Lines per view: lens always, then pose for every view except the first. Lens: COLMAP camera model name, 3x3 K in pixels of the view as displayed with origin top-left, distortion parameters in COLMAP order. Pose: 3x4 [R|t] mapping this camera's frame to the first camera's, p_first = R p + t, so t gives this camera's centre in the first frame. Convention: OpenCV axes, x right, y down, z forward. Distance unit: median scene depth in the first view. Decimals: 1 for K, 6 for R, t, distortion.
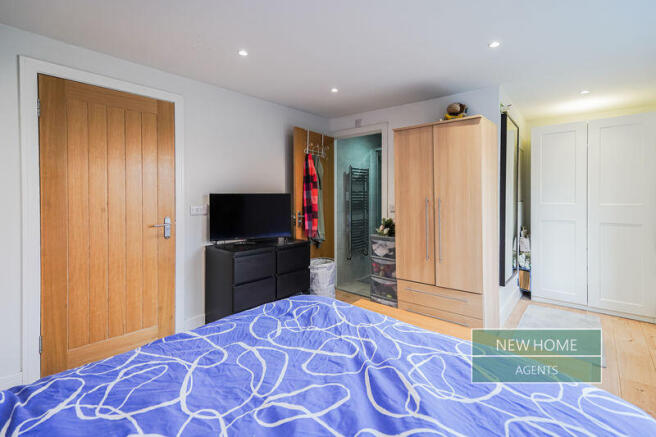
lens RADIAL K [[306.4, 0, 347.9], [0, 306.4, 206.9], [0, 0, 1]] dist [0.015369, 0.000185]
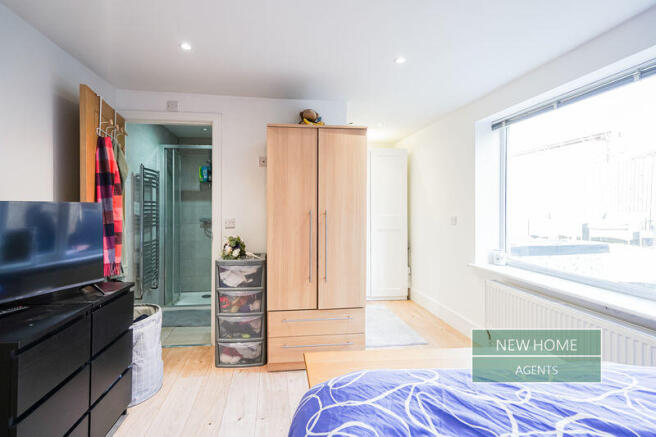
lens RADIAL K [[306.4, 0, 325.0], [0, 306.4, 213.0], [0, 0, 1]] dist [0.015369, 0.000185]
pose [[0.706339, -0.006951, 0.707840, -0.270838], [0.020309, 0.999739, -0.010449, -0.009593], [-0.707582, 0.021756, 0.706296, 0.293400]]
